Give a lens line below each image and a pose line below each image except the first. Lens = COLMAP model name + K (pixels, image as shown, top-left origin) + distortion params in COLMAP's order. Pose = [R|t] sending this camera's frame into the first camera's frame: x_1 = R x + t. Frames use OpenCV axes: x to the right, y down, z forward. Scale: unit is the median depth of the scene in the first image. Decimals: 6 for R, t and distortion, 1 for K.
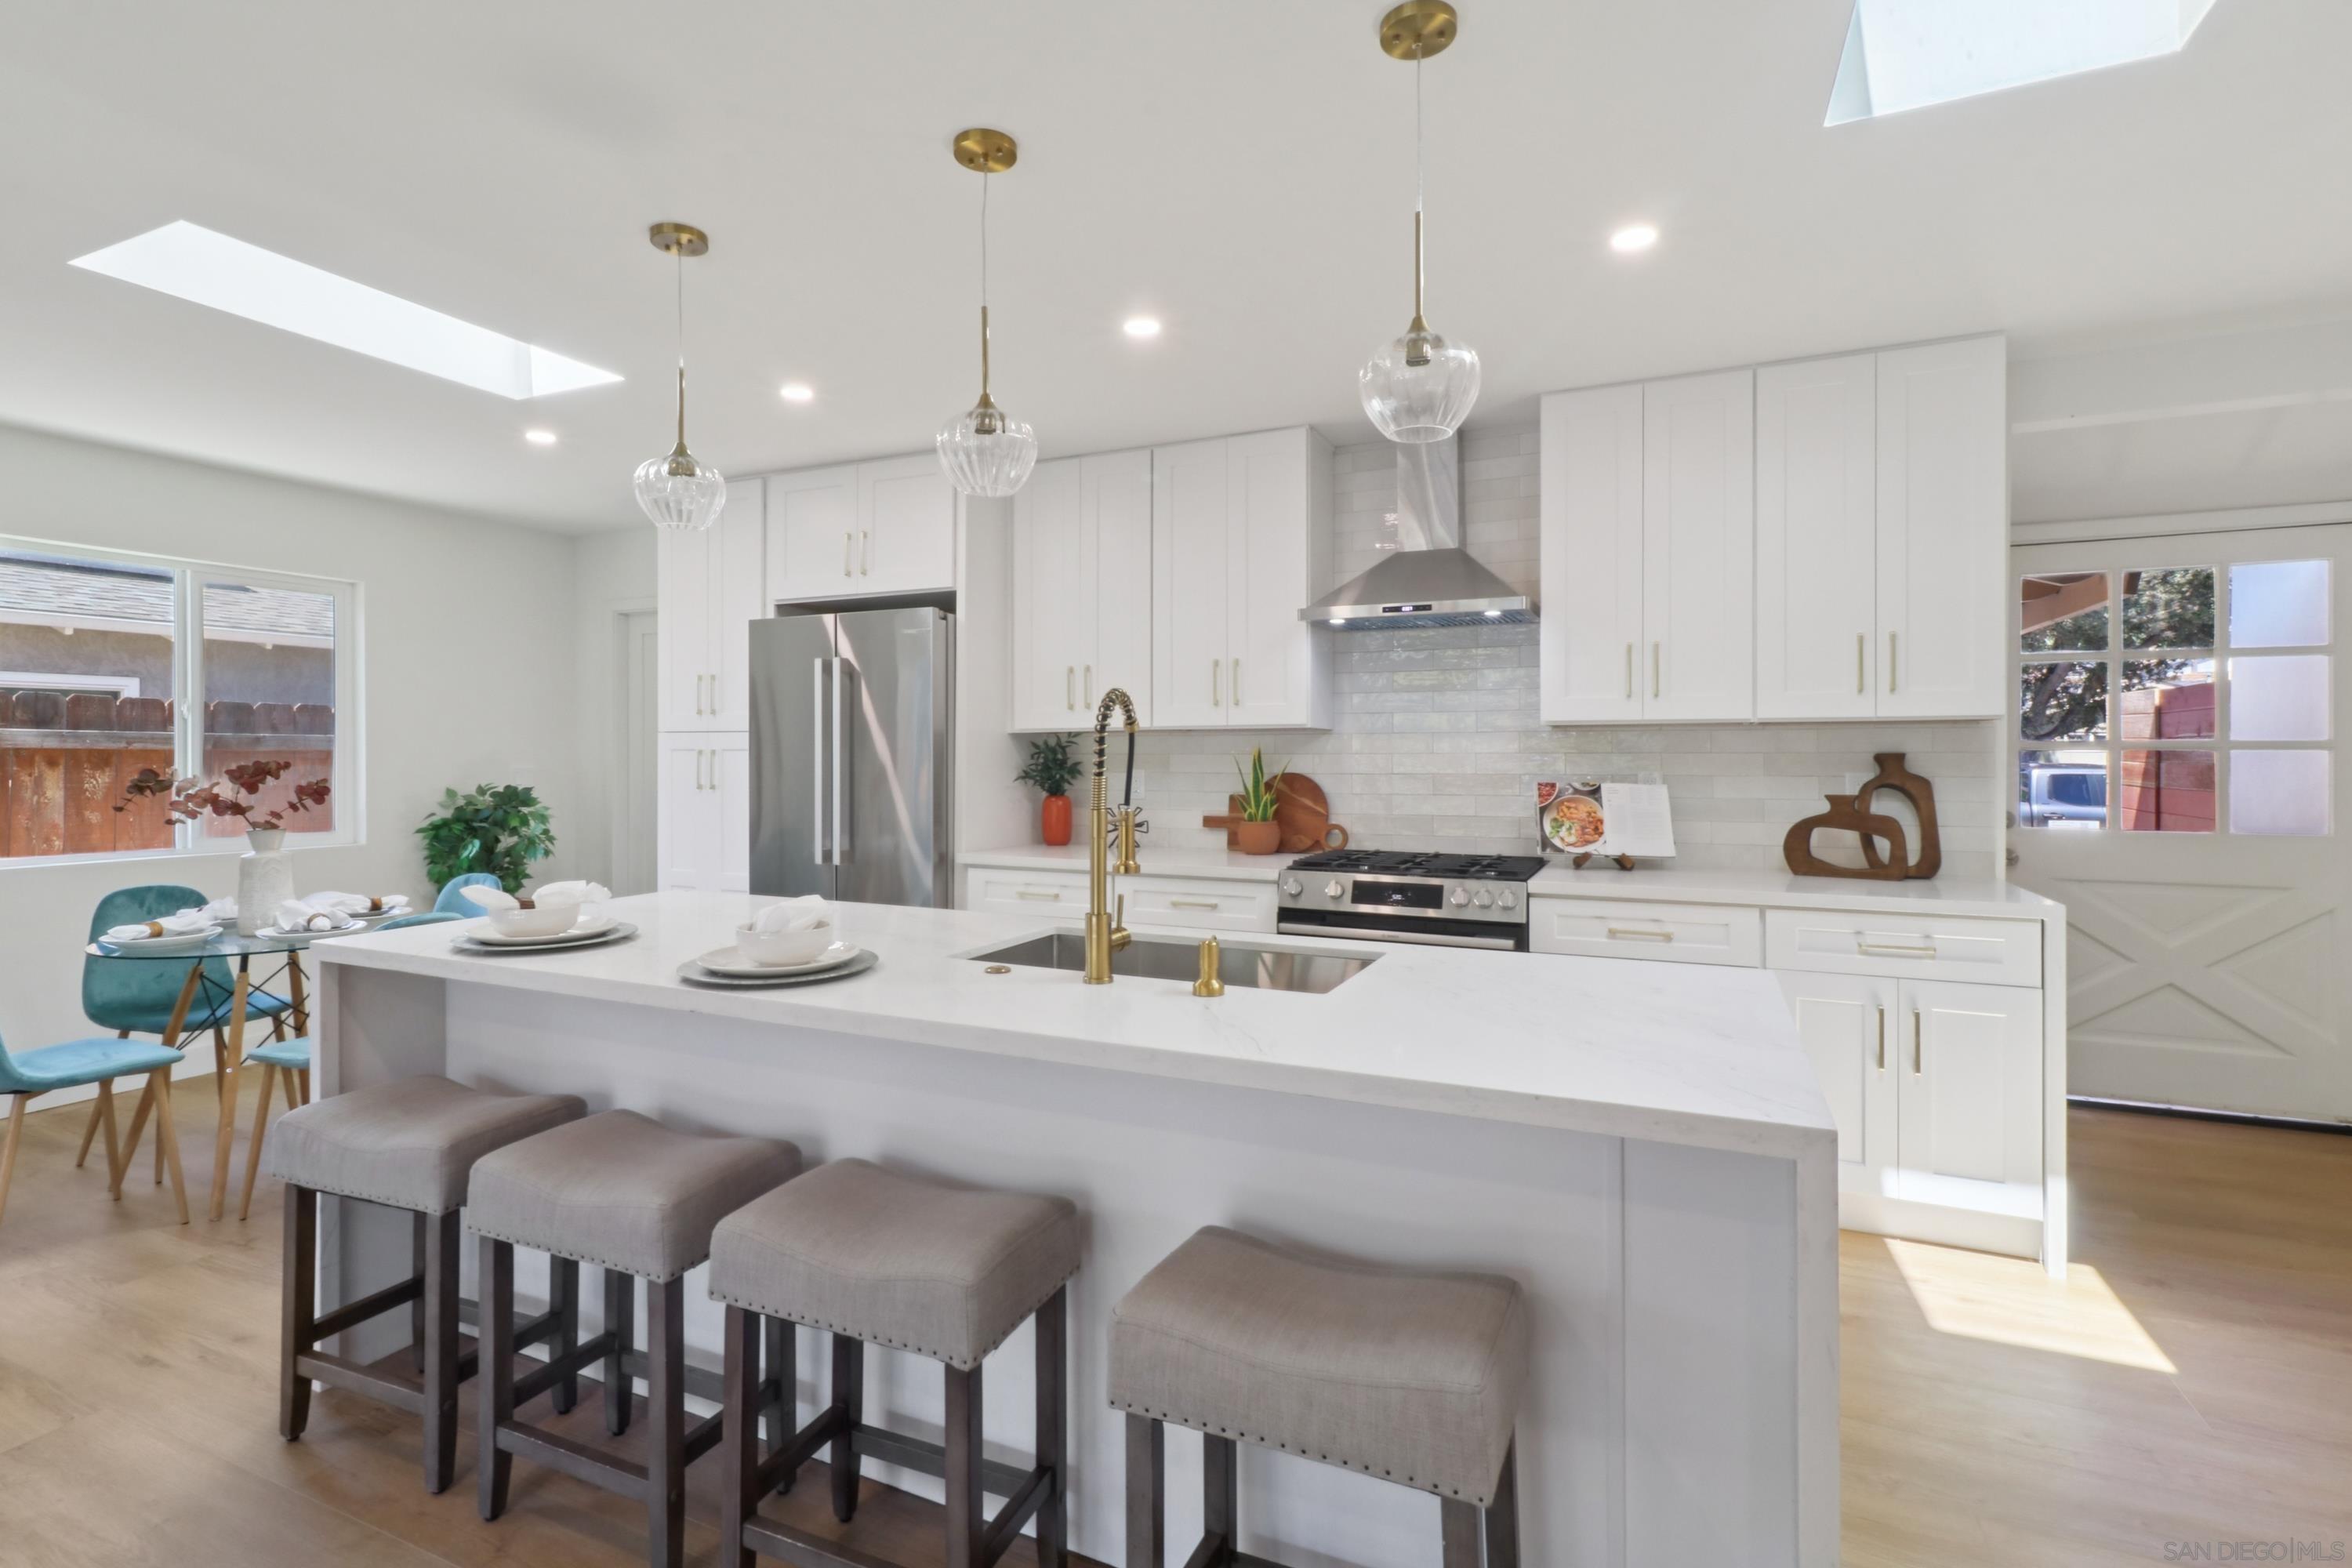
lens RADIAL K [[1117.4, 0, 1177.3], [0, 1117.4, 766.3], [0, 0, 1]] dist [0.004535, 0.001889]
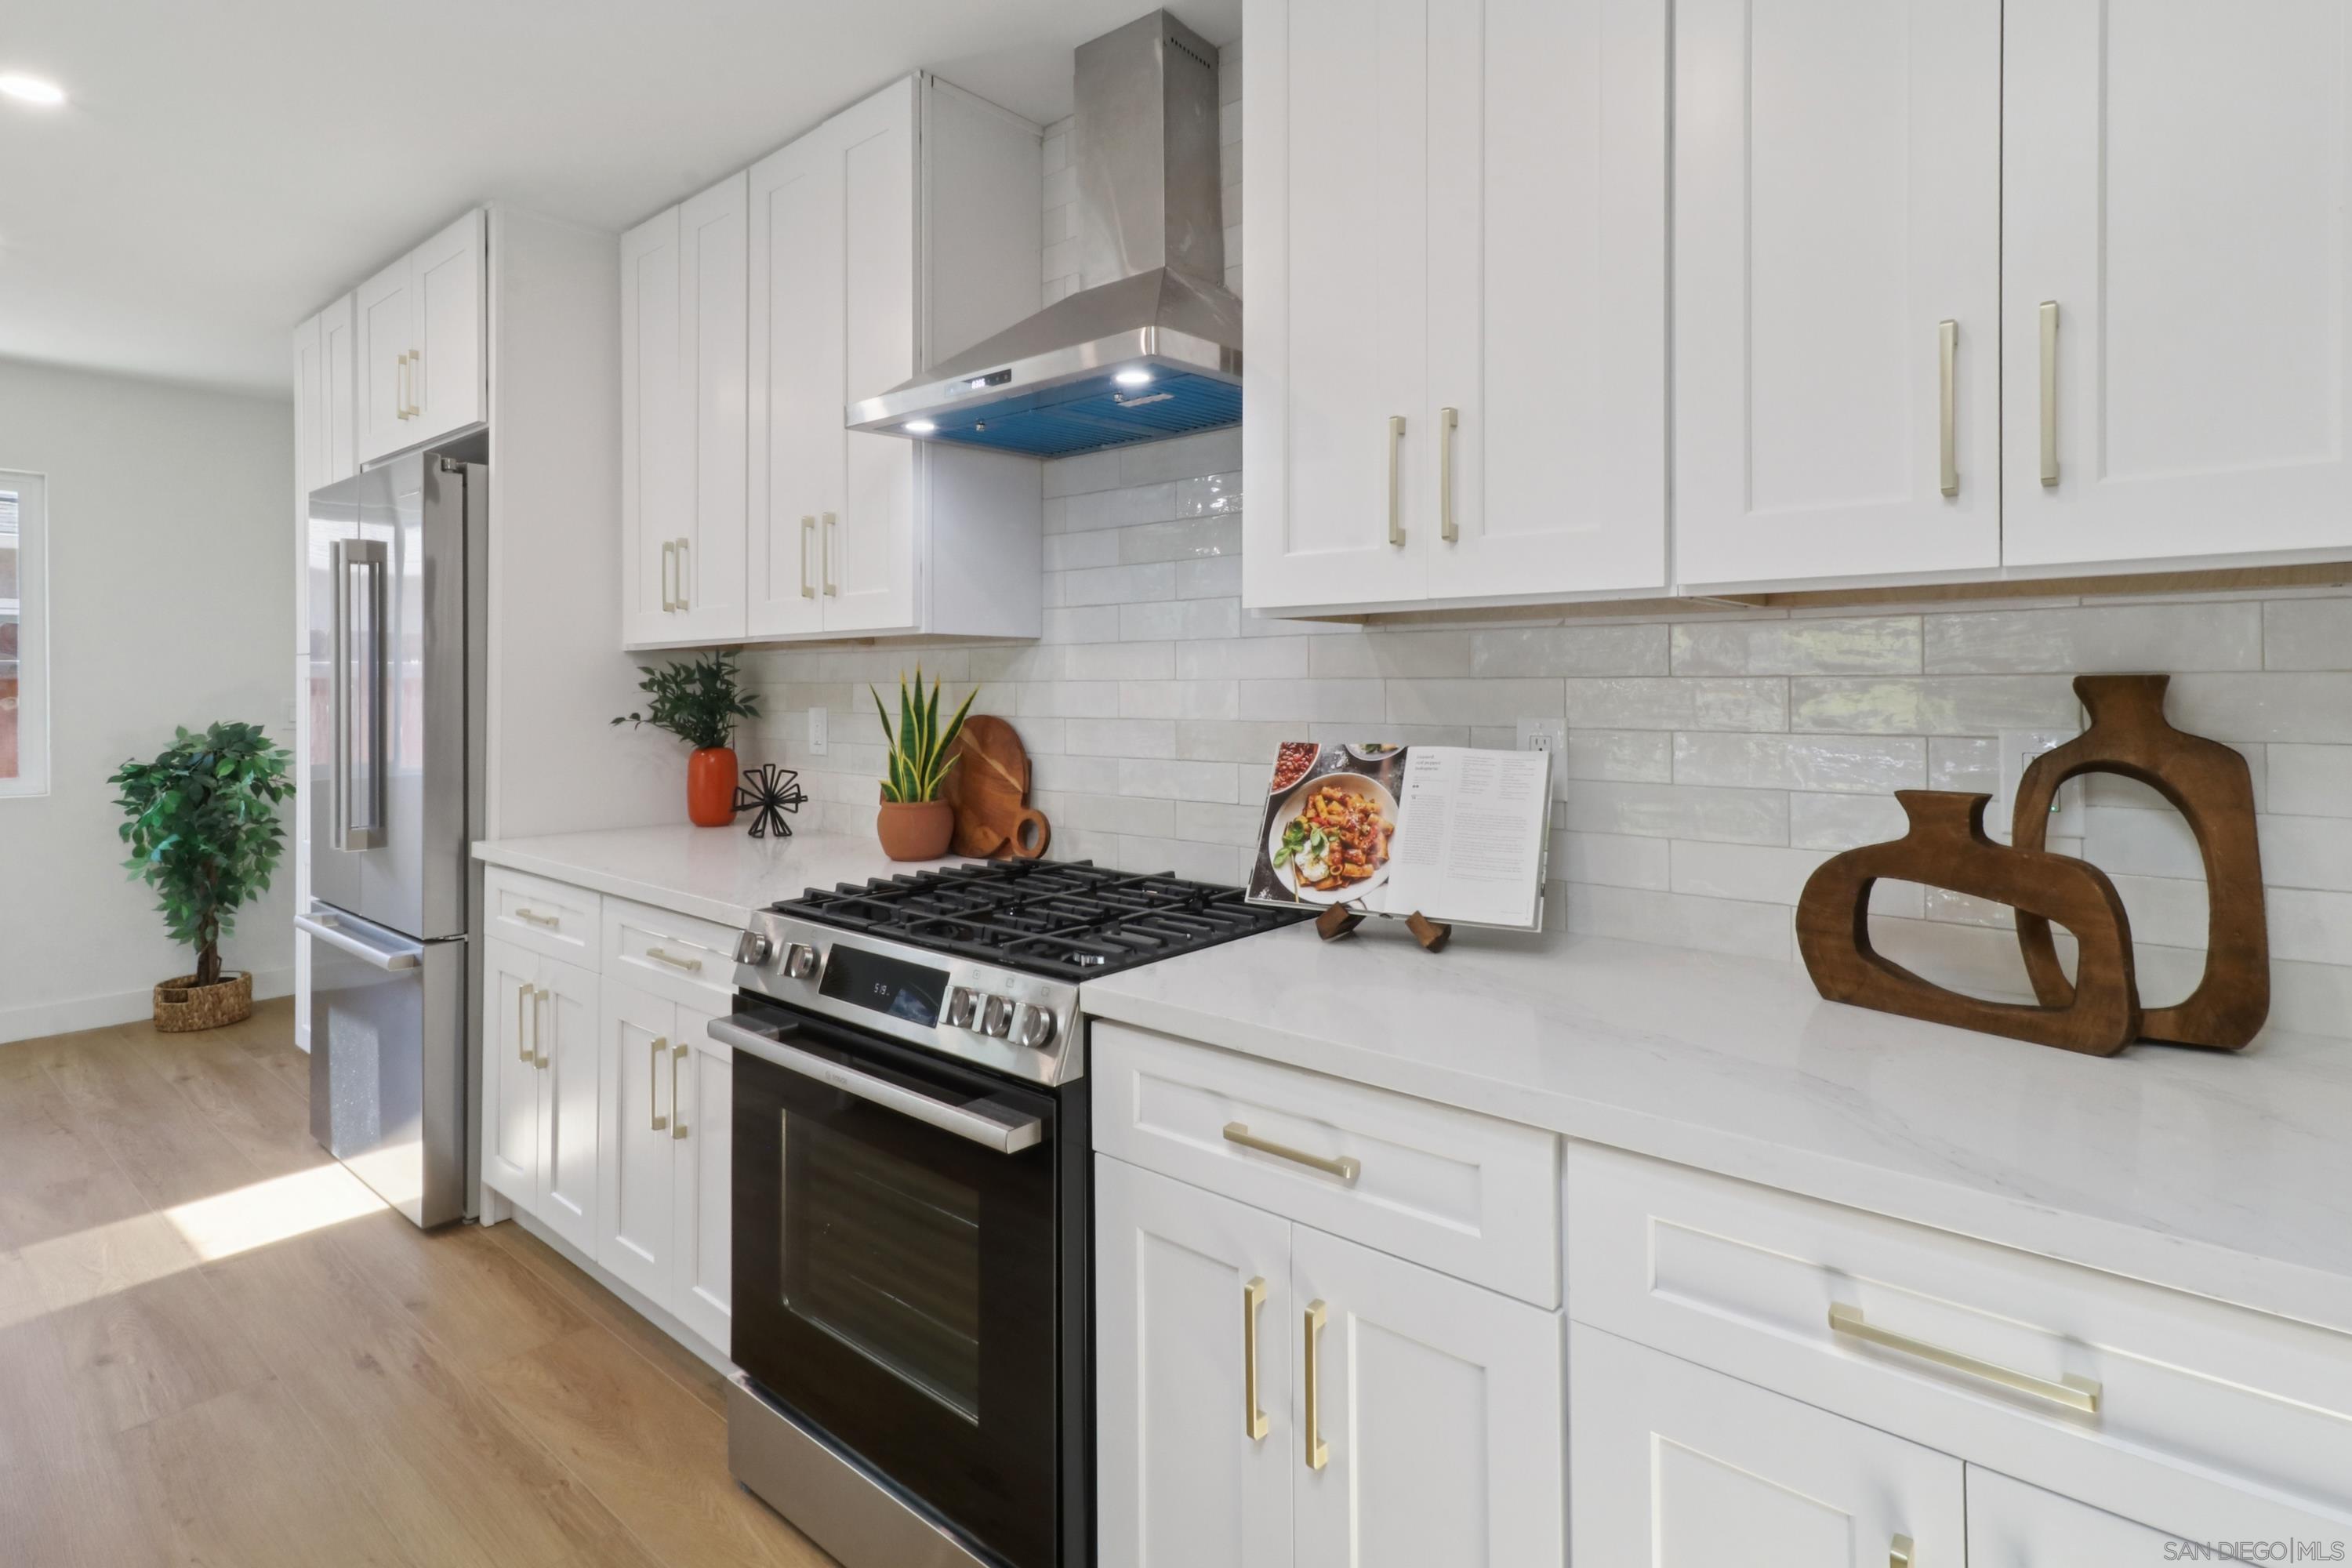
lens RADIAL K [[1198.2, 0, 1198.8], [0, 1198.2, 675.7], [0, 0, 1]] dist [0.005319, -0.000229]
pose [[0.961679, -0.004909, -0.274133, 0.433051], [0.001349, 0.999912, -0.013174, -0.006920], [0.274174, 0.012299, 0.961602, 0.518820]]
